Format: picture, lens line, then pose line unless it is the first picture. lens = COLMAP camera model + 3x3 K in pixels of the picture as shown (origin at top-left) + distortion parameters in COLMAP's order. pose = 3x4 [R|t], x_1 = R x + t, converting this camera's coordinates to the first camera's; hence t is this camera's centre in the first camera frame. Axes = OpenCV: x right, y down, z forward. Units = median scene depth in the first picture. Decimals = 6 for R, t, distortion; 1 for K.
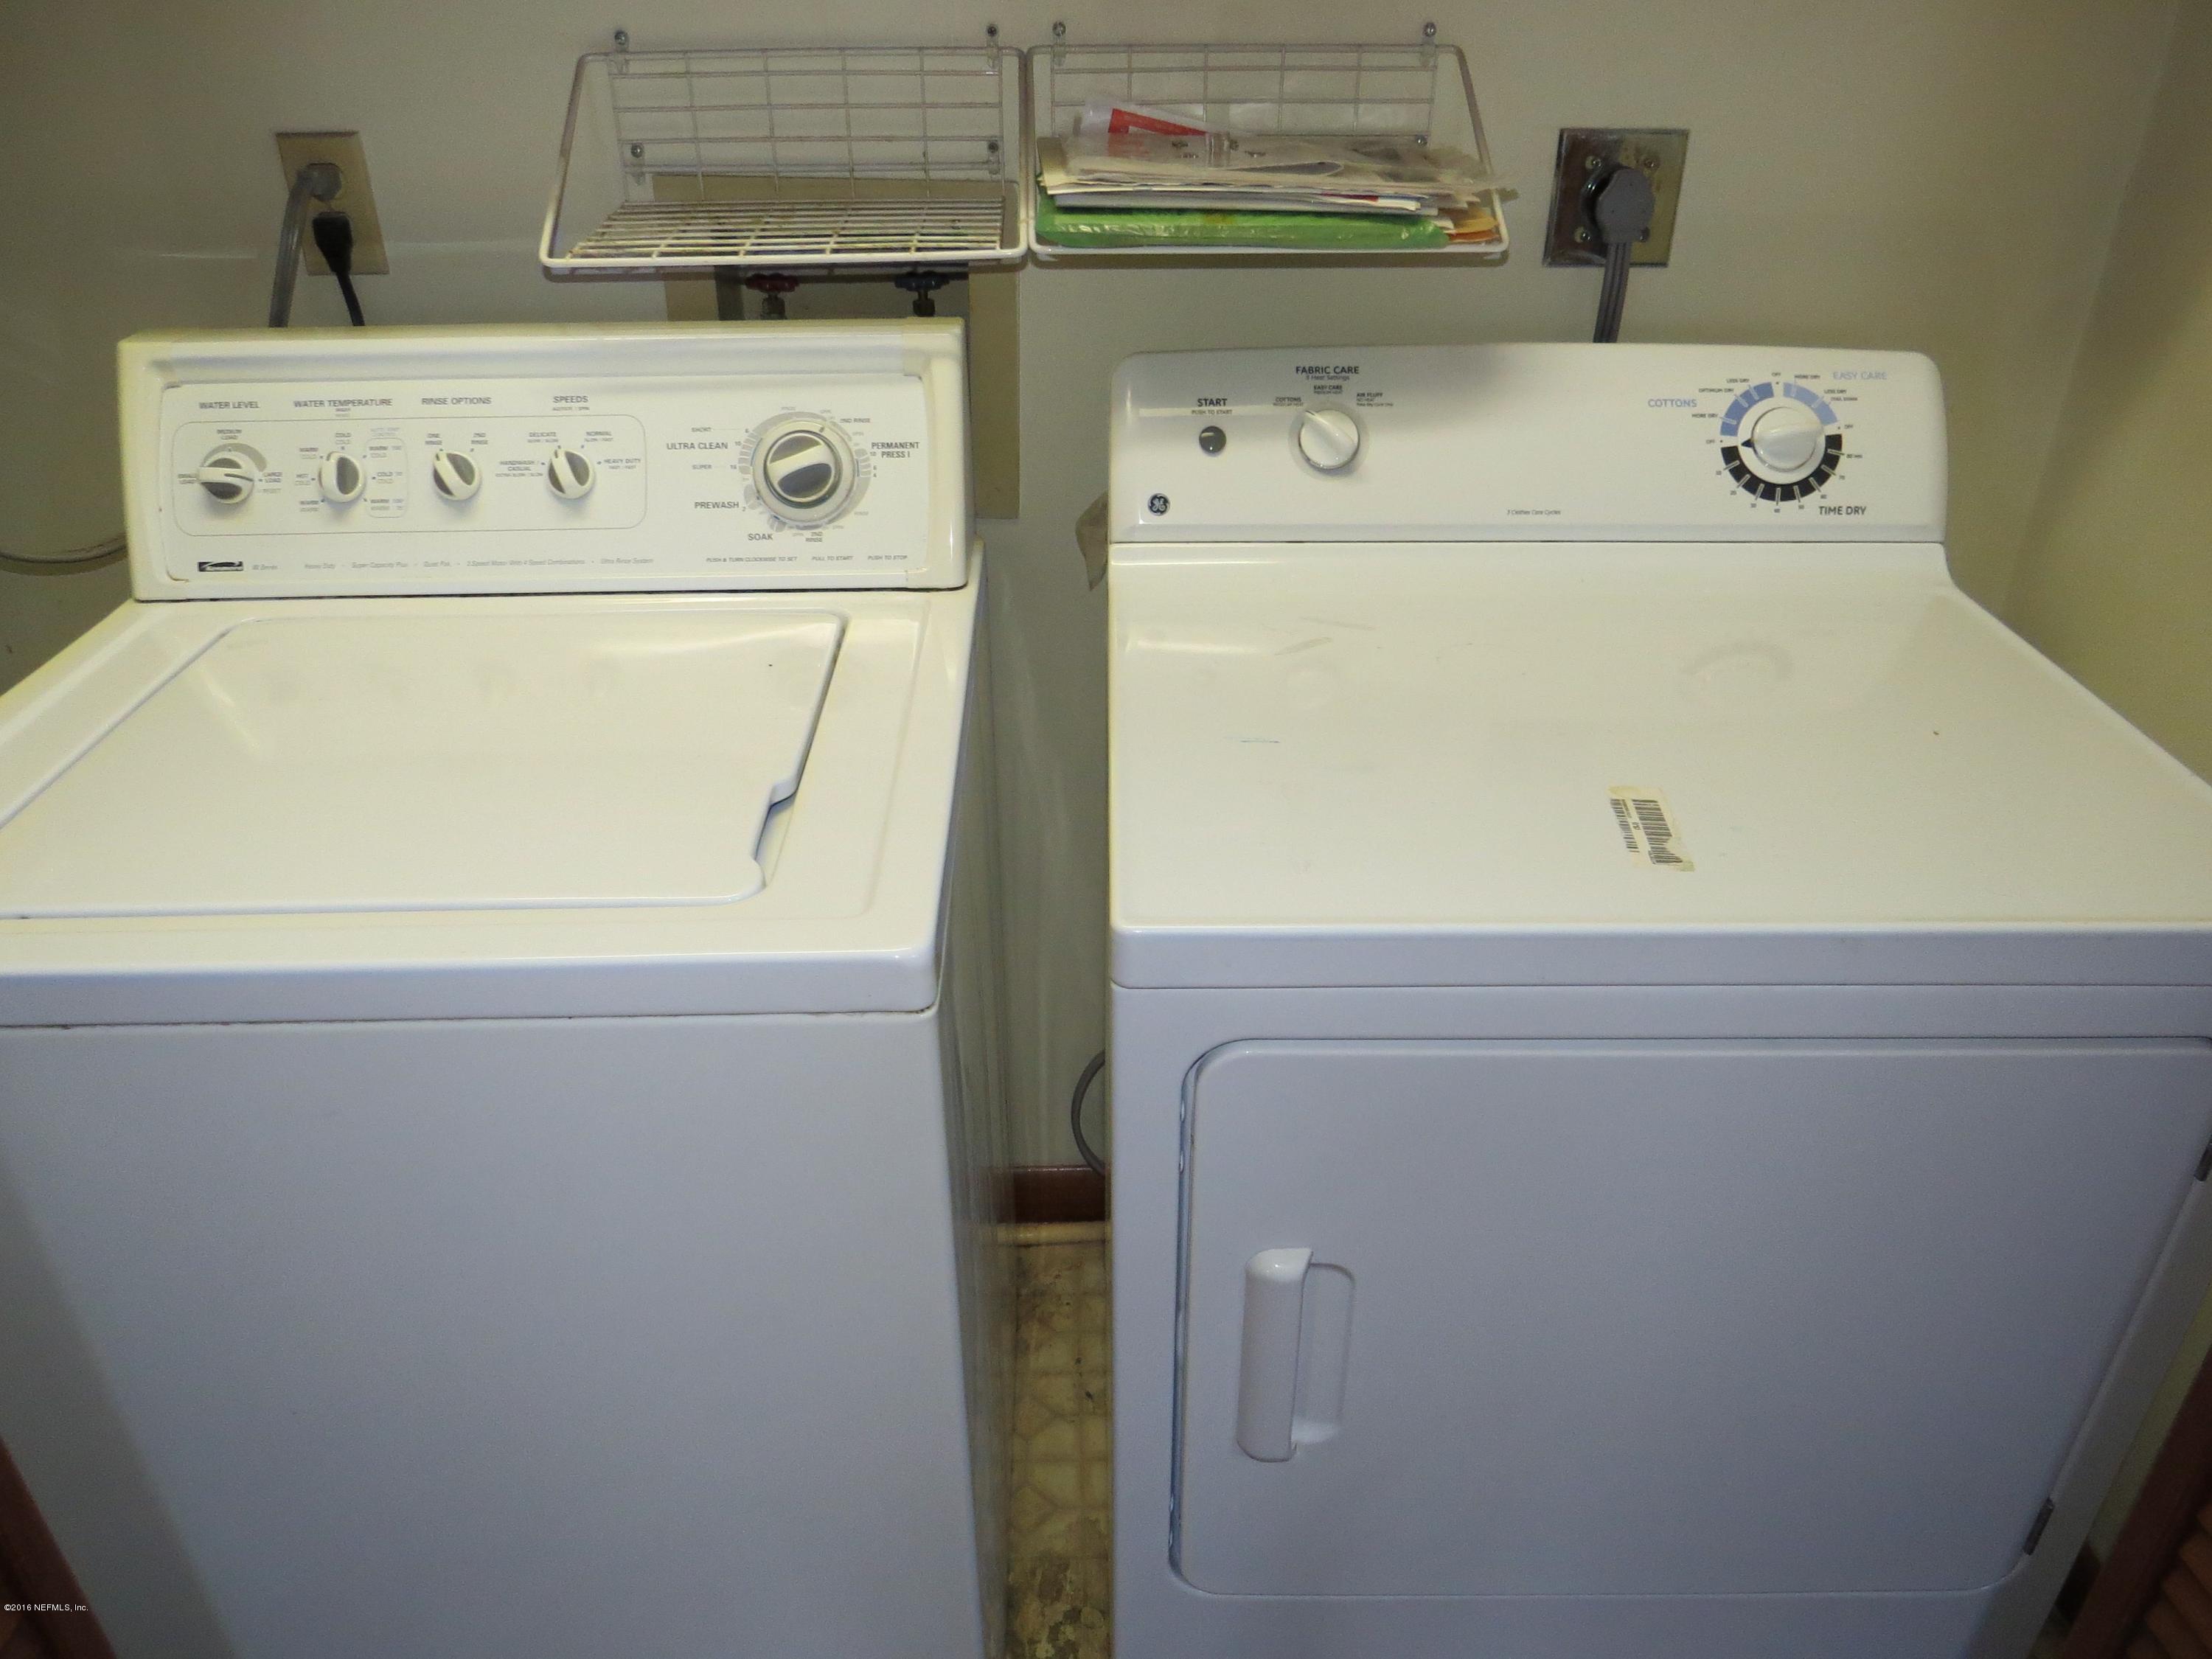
lens RADIAL K [[1580.9, 0, 1108.7], [0, 1580.9, 825.2], [0, 0, 1]] dist [-0.025516, 0.010072]
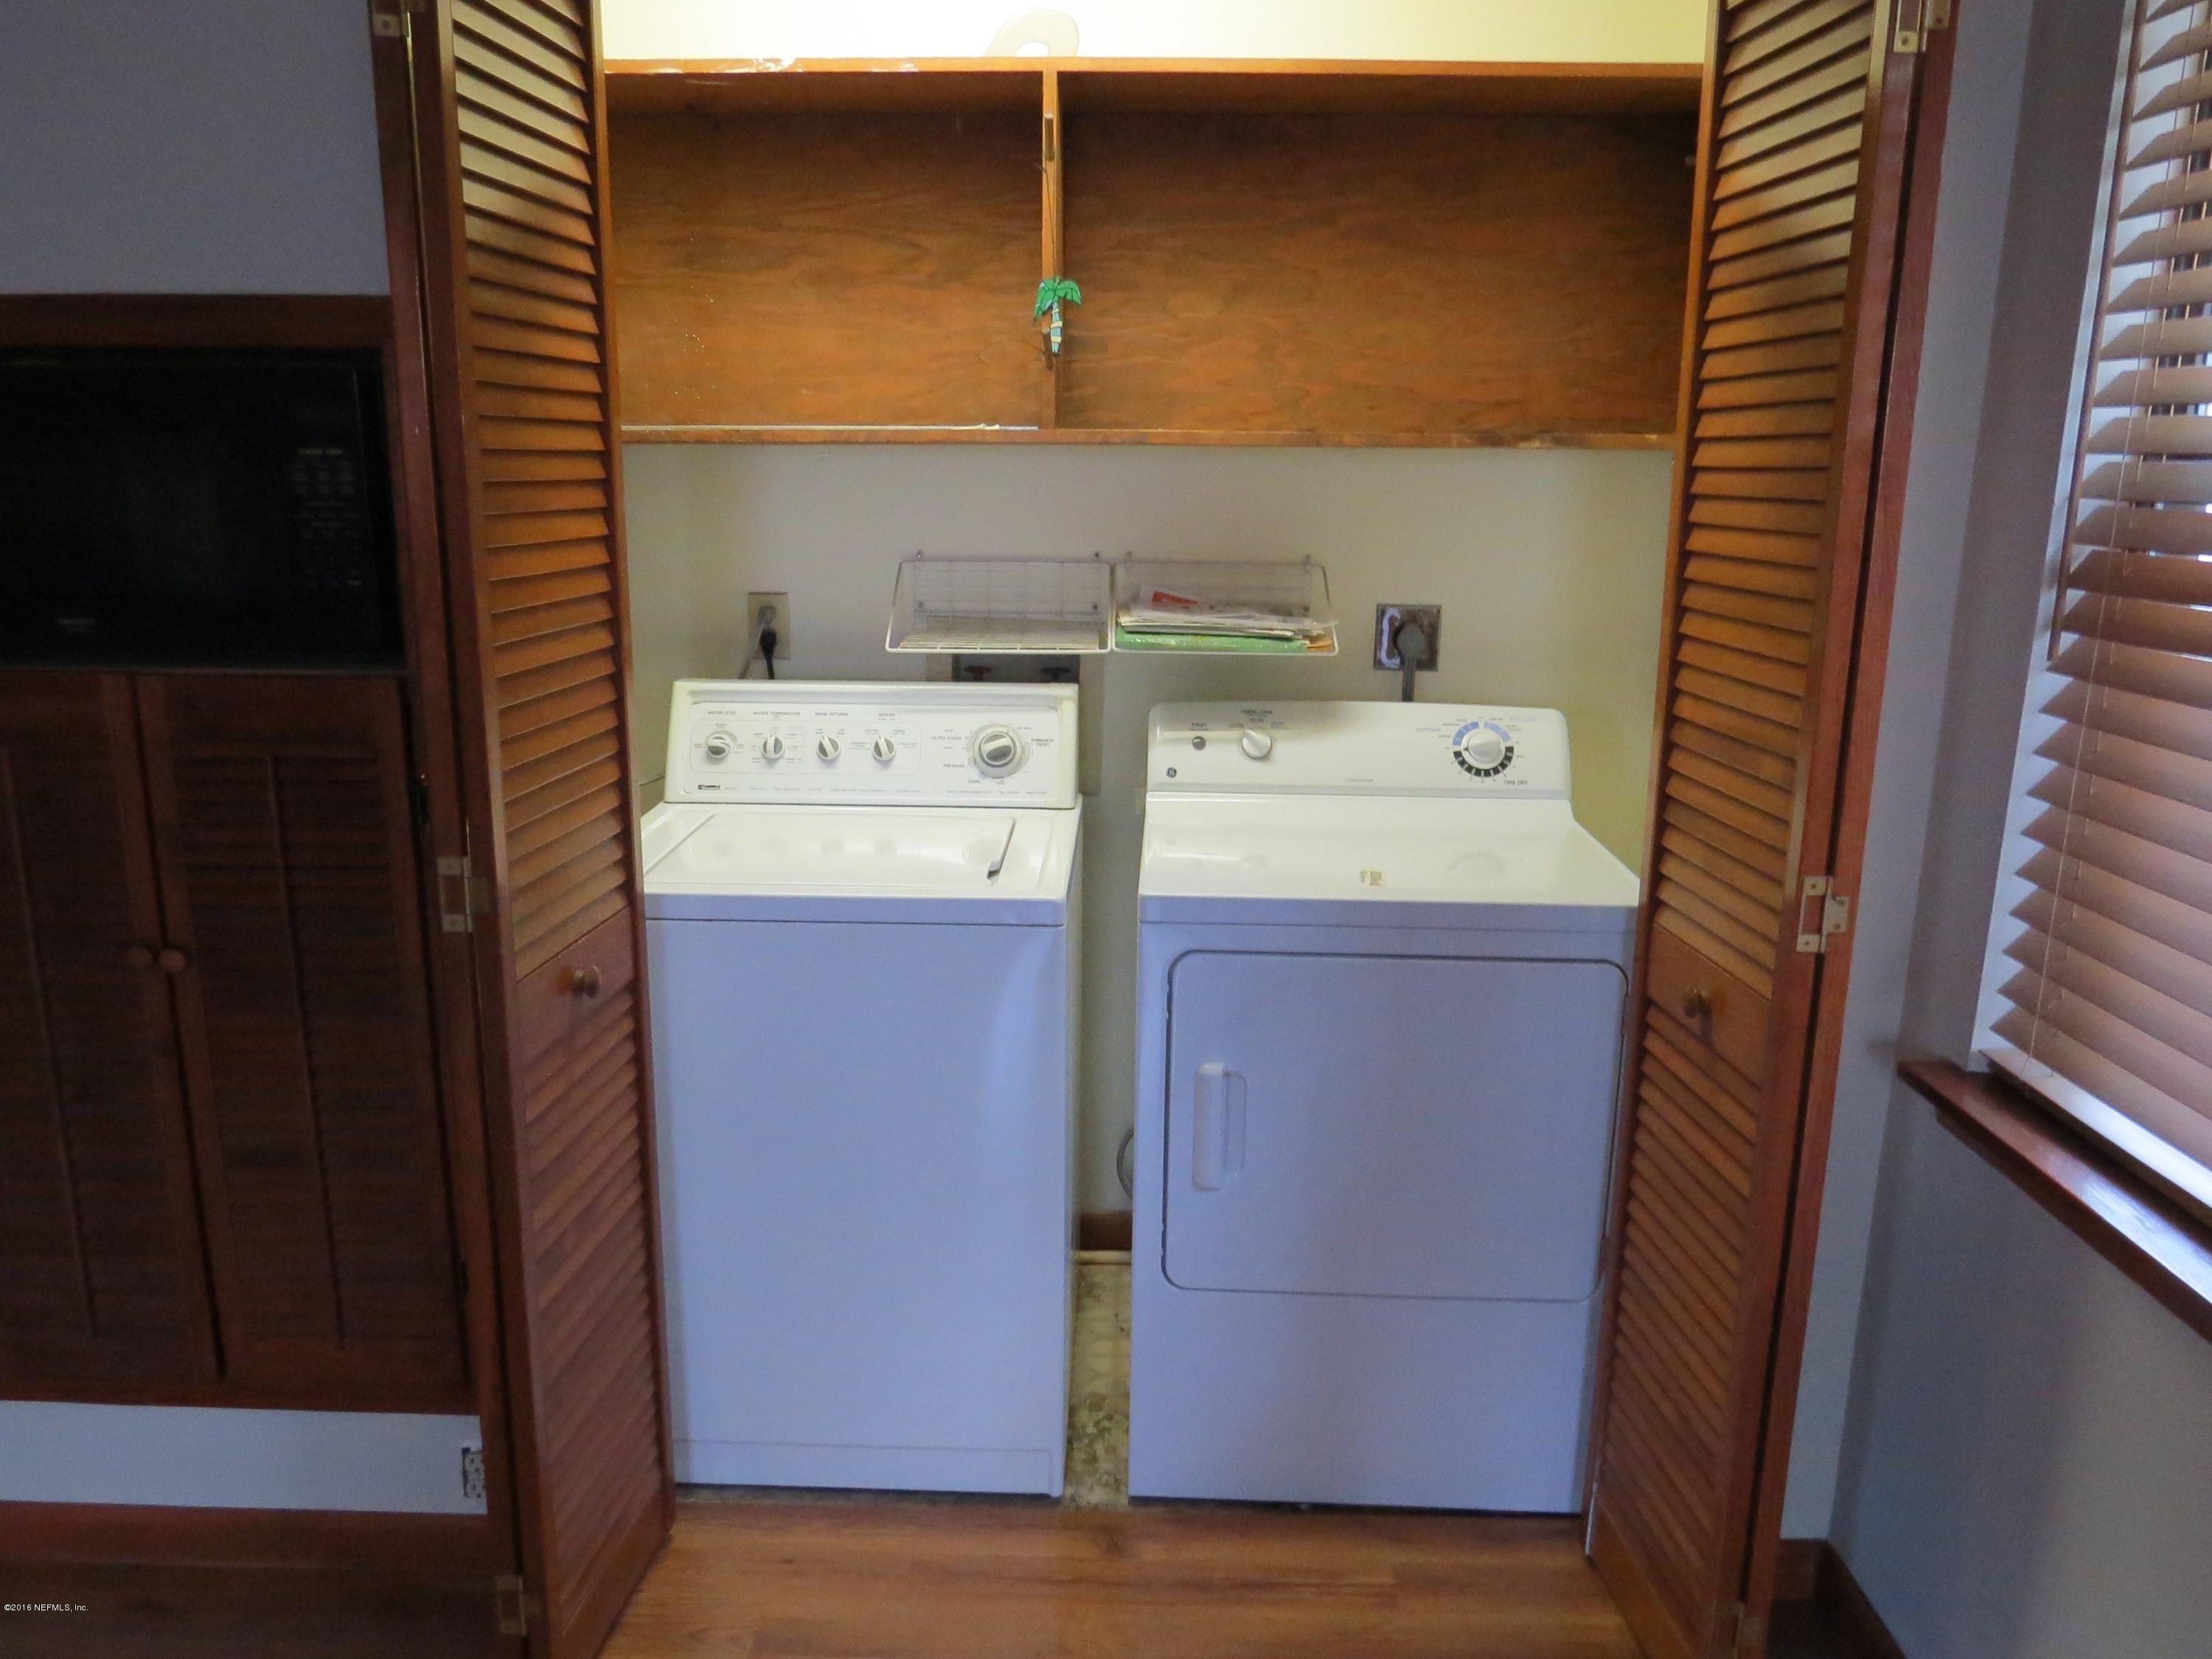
lens RADIAL K [[1580.9, 0, 1105.0], [0, 1580.9, 822.7], [0, 0, 1]] dist [-0.025516, 0.010072]
pose [[0.998830, 0.024888, -0.041465, 0.032324], [-0.035442, 0.960079, -0.277476, 0.422159], [0.032903, 0.278621, 0.959837, -0.921818]]
